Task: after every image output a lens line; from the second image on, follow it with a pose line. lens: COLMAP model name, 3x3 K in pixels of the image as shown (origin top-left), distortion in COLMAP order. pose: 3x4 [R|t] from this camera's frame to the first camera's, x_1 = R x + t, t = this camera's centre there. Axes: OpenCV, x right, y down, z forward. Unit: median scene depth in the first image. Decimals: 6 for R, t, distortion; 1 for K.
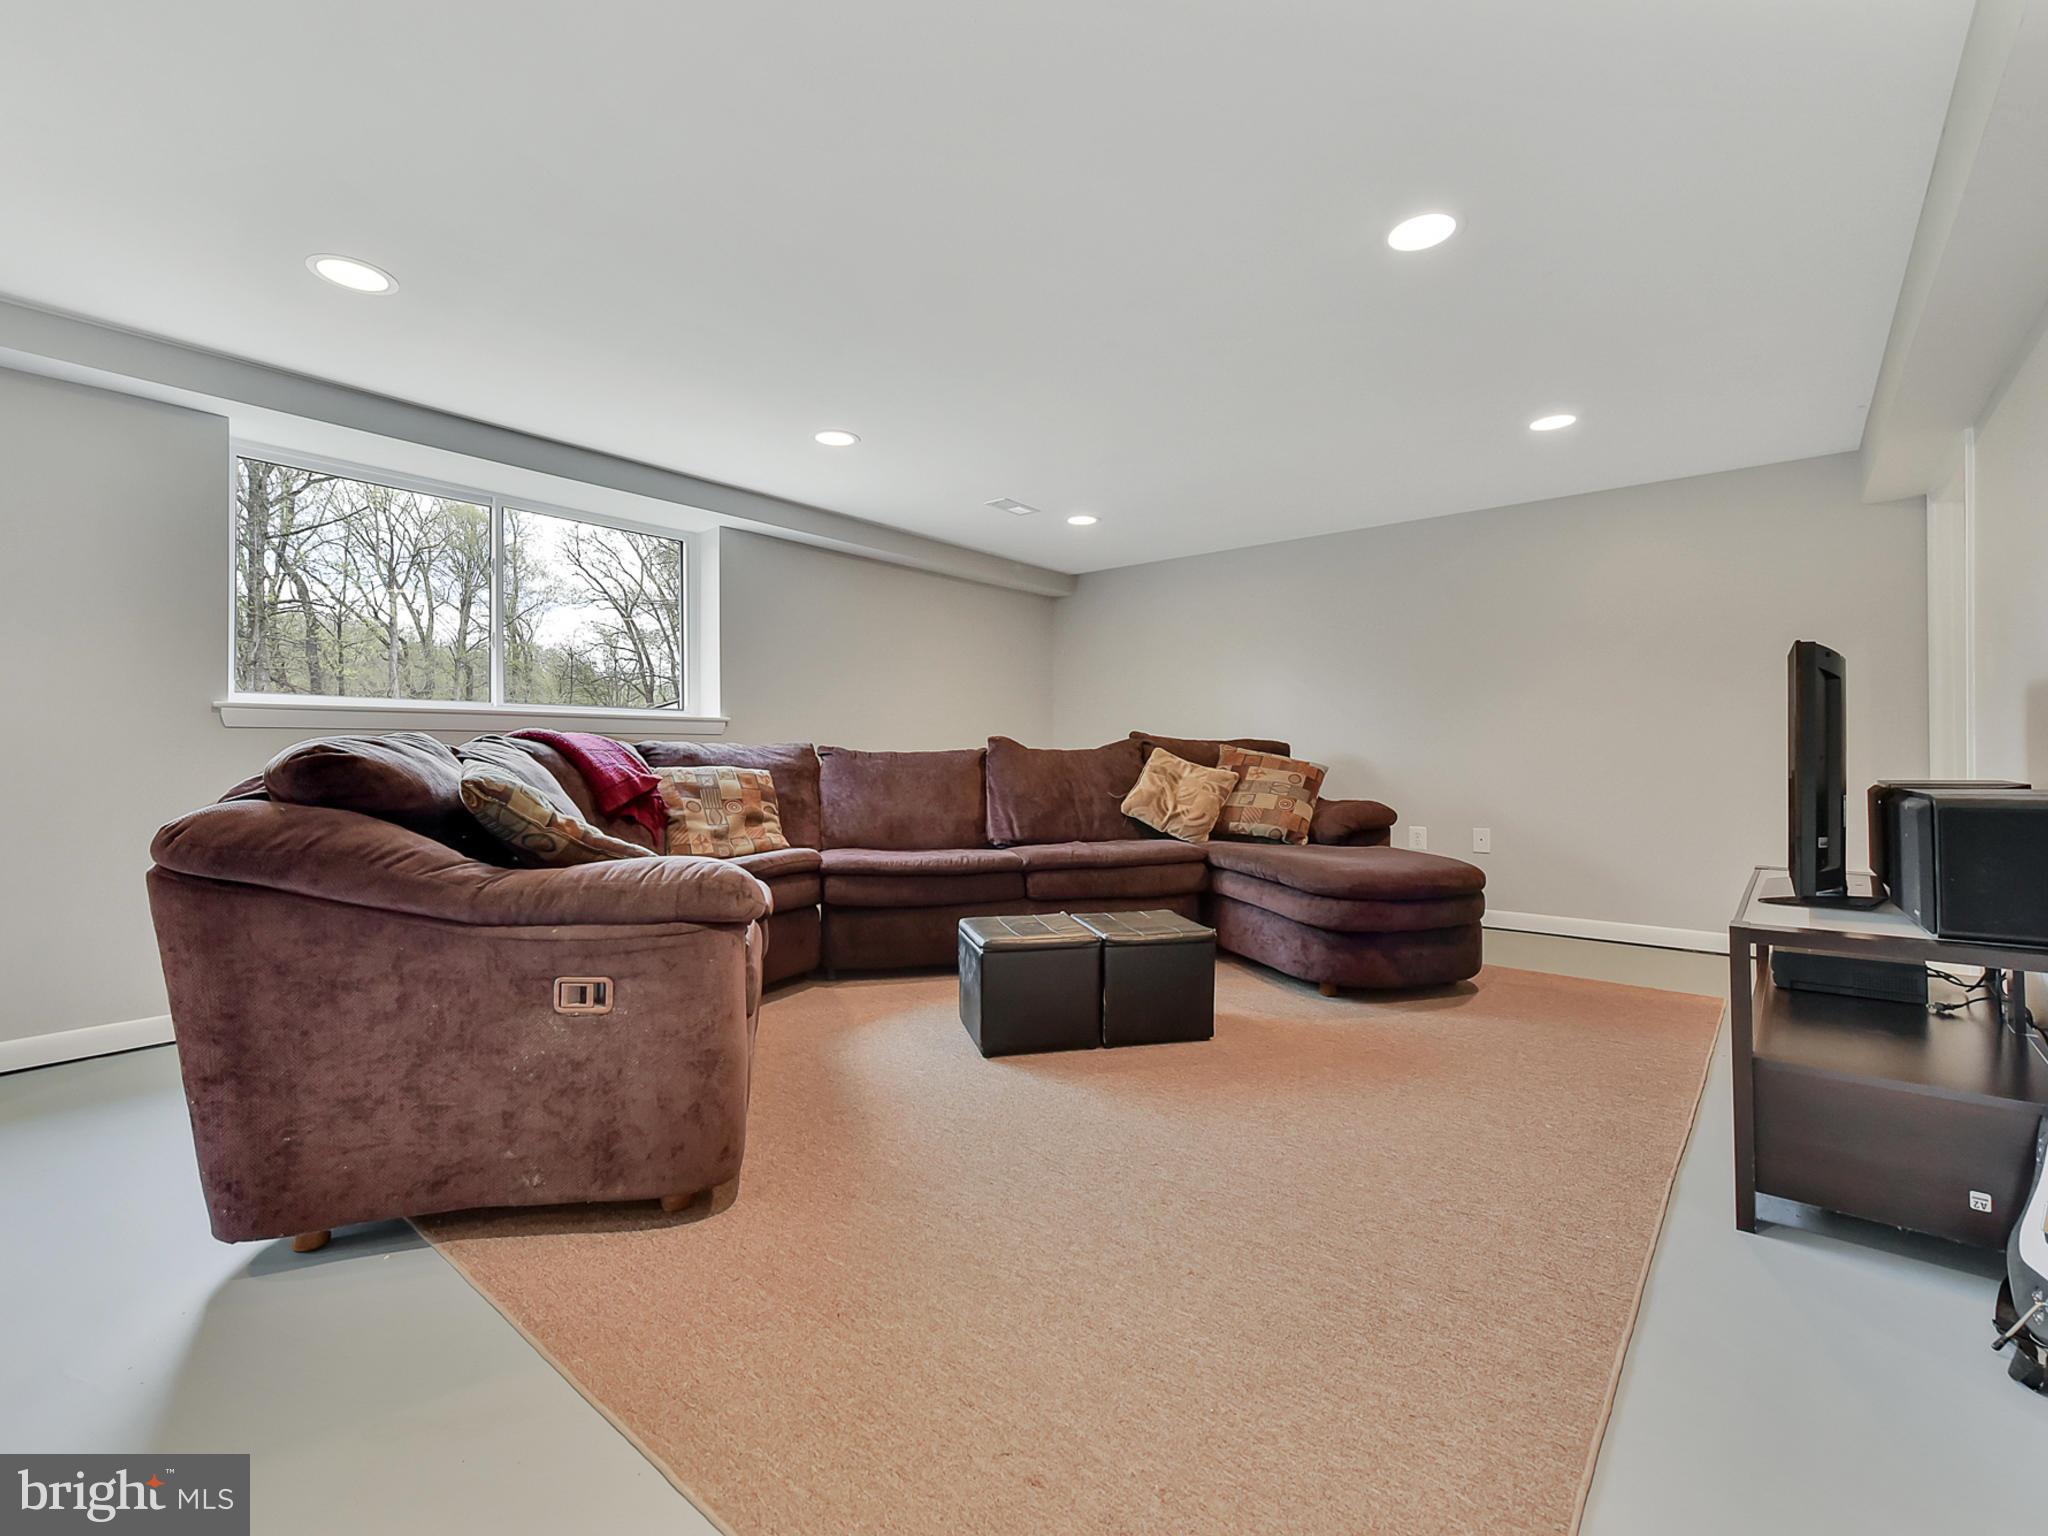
lens RADIAL K [[909.6, 0, 1024.0], [0, 909.6, 768.0], [0, 0, 1]] dist [-0.015709, -0.000057]
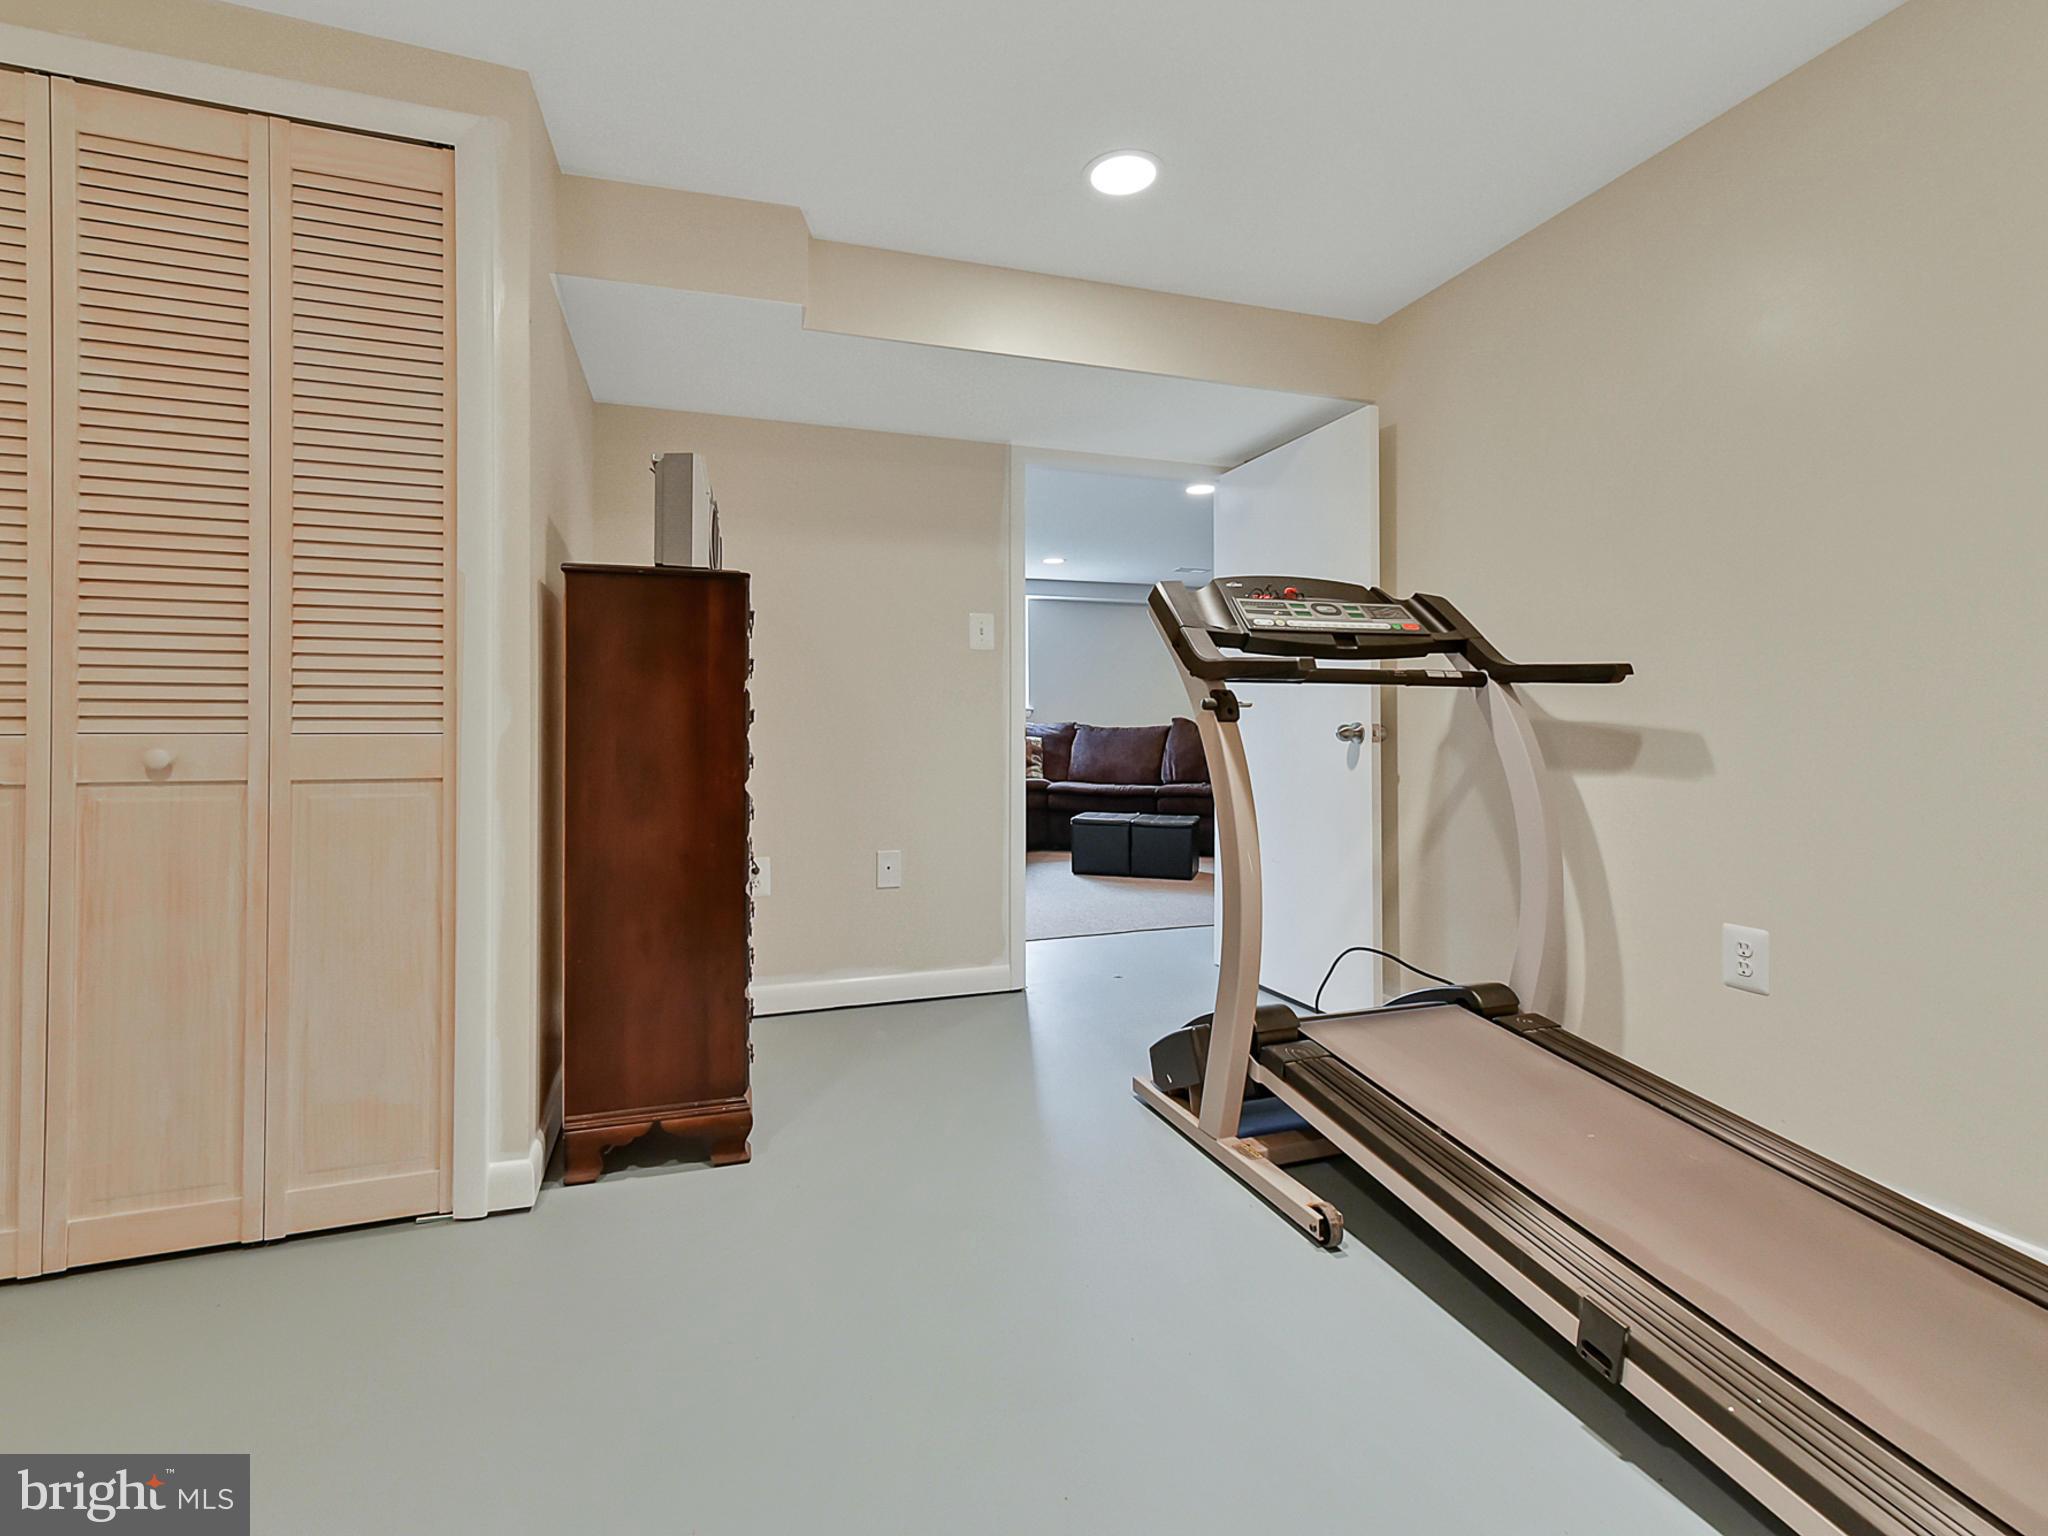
lens RADIAL K [[909.6, 0, 1024.0], [0, 909.6, 768.0], [0, 0, 1]] dist [-0.015709, -0.000057]
pose [[0.864858, 0.023674, -0.501458, 0.583977], [-0.005939, 0.999300, 0.036934, -0.003814], [0.501982, -0.028965, 0.864393, -0.566315]]
